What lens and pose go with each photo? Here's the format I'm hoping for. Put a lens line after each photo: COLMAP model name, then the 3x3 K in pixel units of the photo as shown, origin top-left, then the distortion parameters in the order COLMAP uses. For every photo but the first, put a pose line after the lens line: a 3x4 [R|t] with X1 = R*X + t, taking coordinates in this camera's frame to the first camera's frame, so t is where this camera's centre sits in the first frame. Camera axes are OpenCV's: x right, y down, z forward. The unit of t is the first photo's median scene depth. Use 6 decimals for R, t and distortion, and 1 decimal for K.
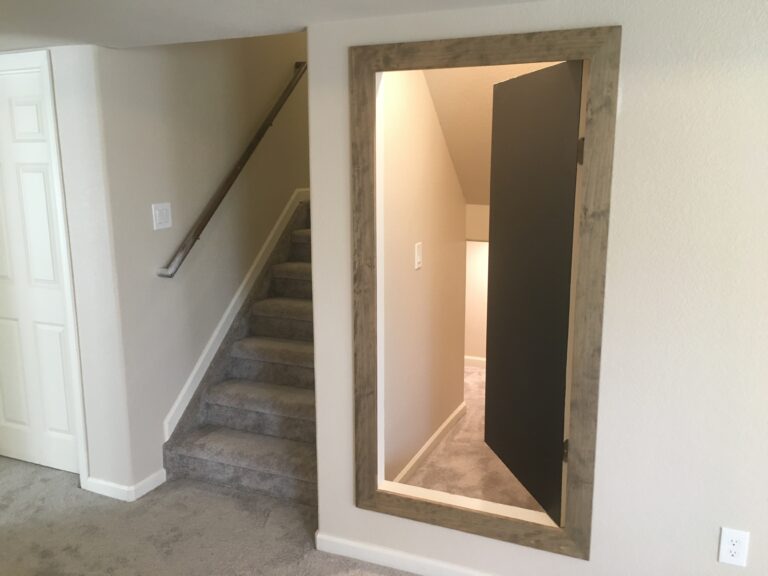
lens RADIAL K [[653.2, 0, 384.0], [0, 653.2, 288.0], [0, 0, 1]] dist [0.077007, -0.089666]
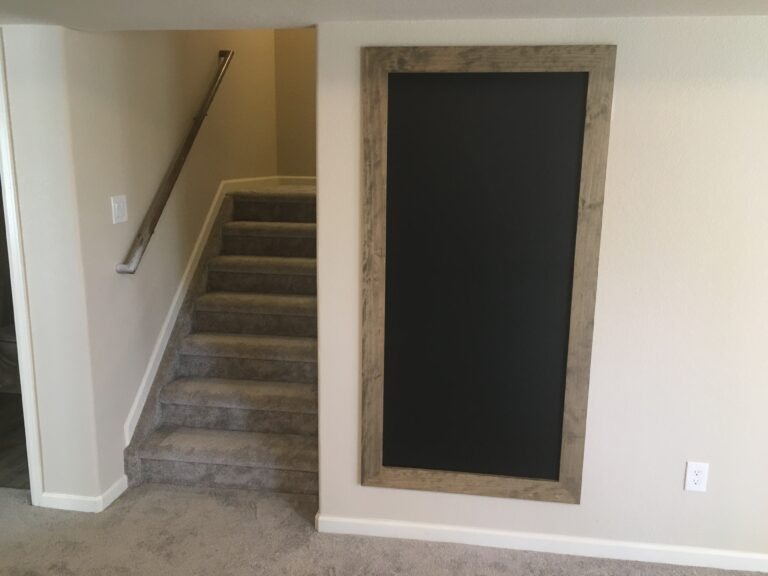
lens RADIAL K [[653.2, 0, 384.0], [0, 653.2, 288.0], [0, 0, 1]] dist [0.077007, -0.089666]
pose [[0.963645, -0.037421, 0.264553, -0.276426], [0.034165, 0.999273, 0.016901, 0.000970], [-0.264993, -0.007248, 0.964223, -0.020719]]
